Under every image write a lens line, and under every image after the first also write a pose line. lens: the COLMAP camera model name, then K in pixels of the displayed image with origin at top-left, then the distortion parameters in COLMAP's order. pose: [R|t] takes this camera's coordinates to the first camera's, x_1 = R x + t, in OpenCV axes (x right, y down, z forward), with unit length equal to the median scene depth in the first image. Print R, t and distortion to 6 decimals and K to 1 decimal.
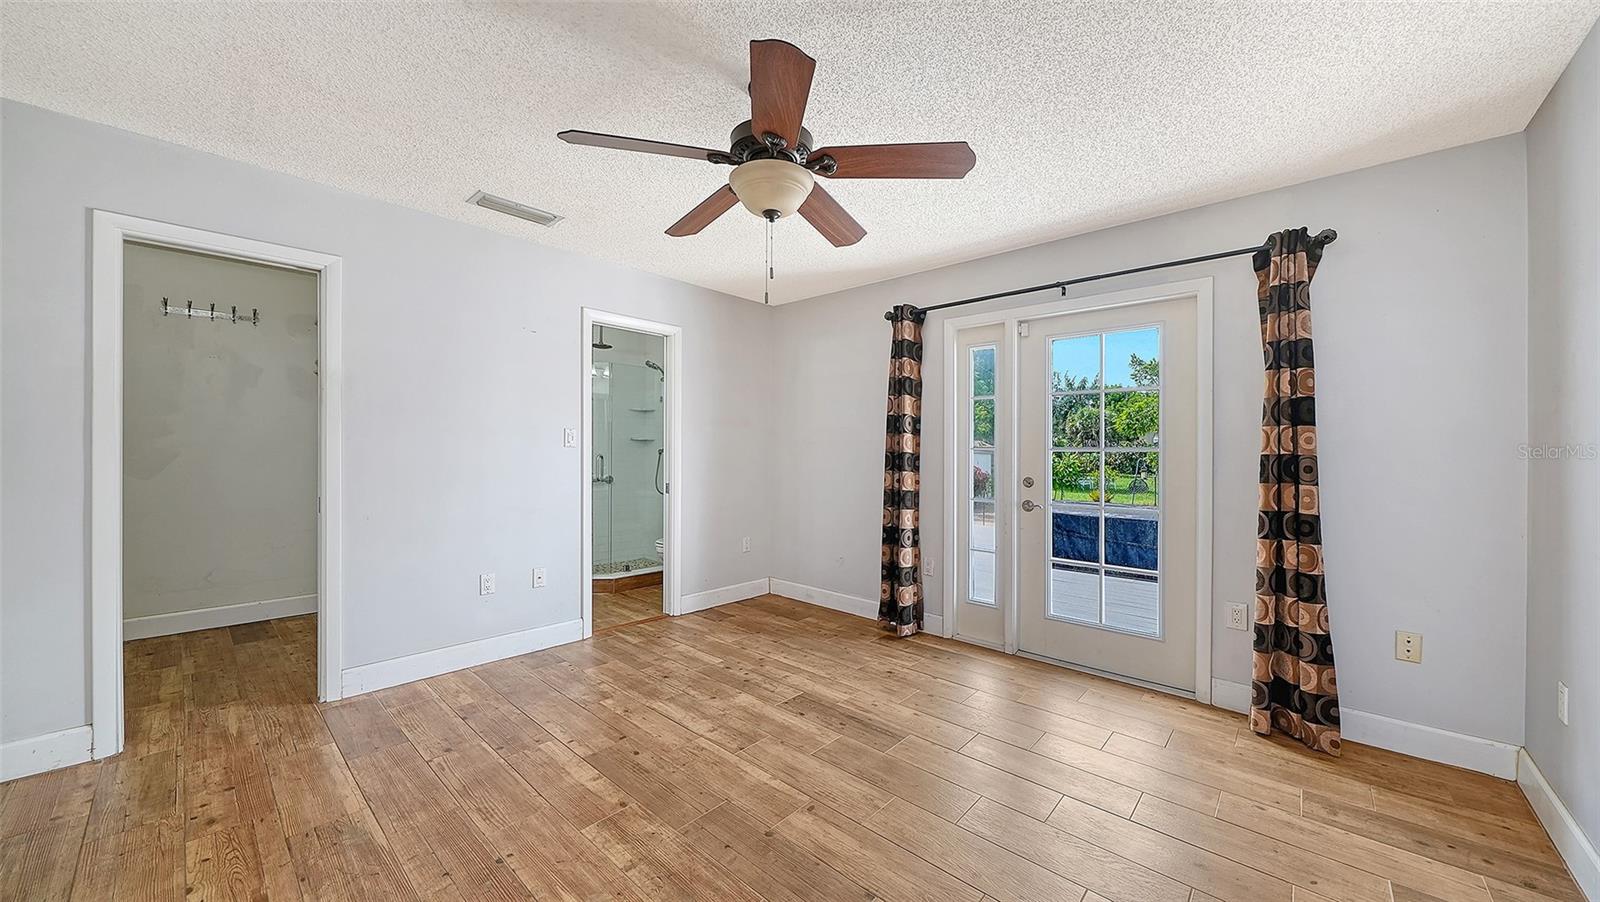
lens RADIAL K [[564.2, 0, 802.4], [0, 564.2, 451.0], [0, 0, 1]] dist [-0.006300, -0.000457]
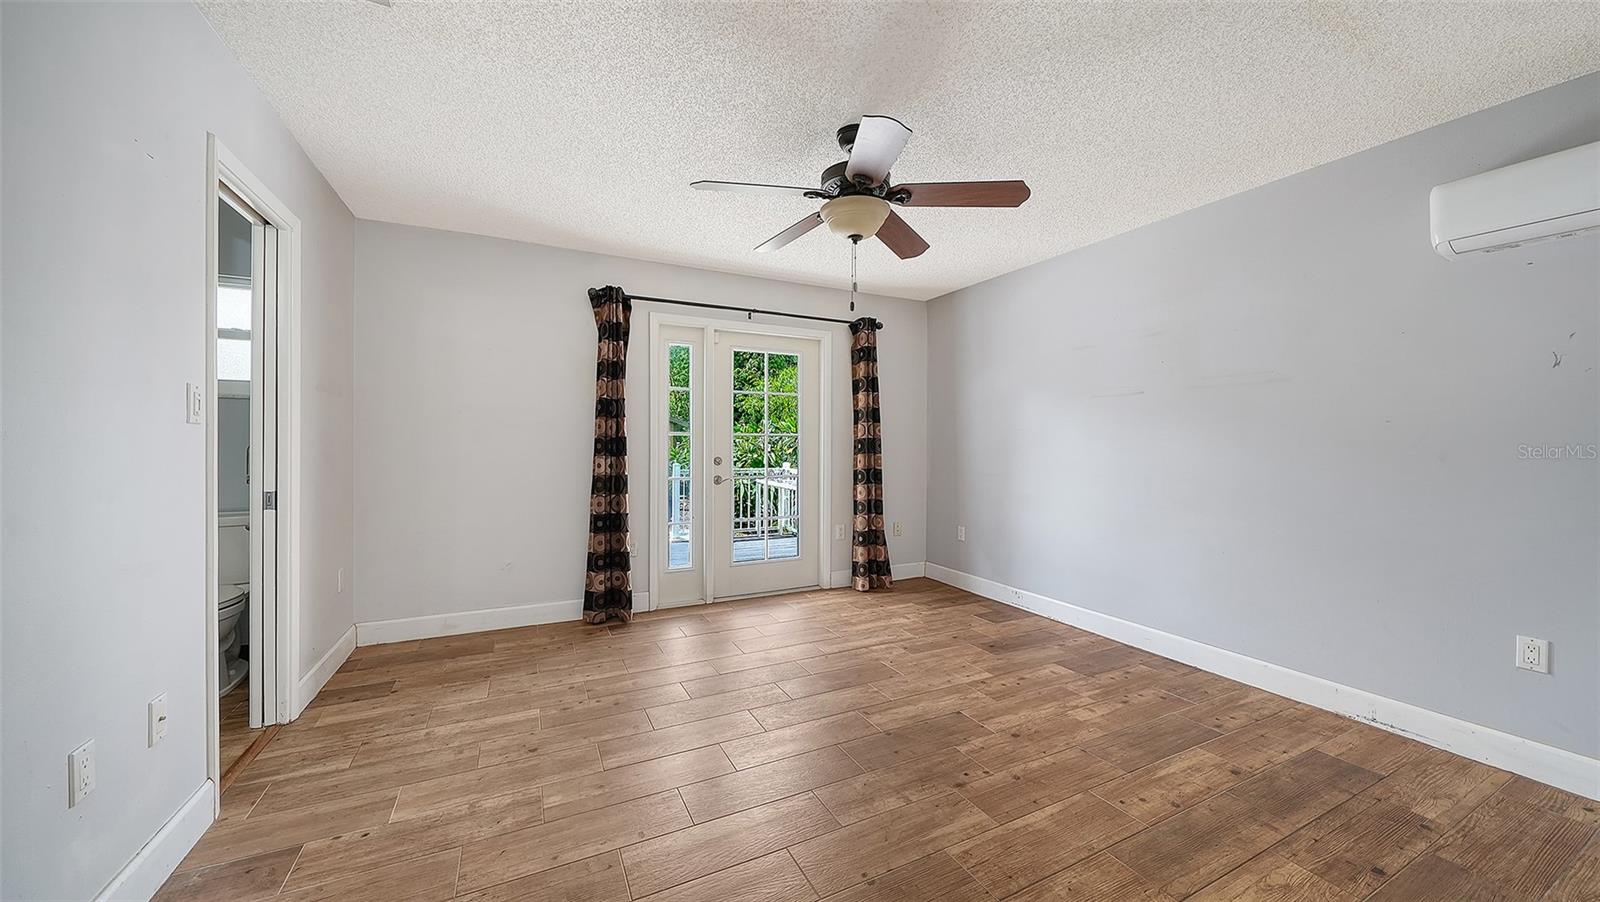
lens RADIAL K [[564.2, 0, 803.6], [0, 564.2, 443.2], [0, 0, 1]] dist [-0.006300, -0.000457]
pose [[0.365415, -0.008825, 0.930803, -0.709984], [-0.000123, 0.999955, 0.009529, 0.004043], [-0.930845, -0.003596, 0.365397, 0.384277]]
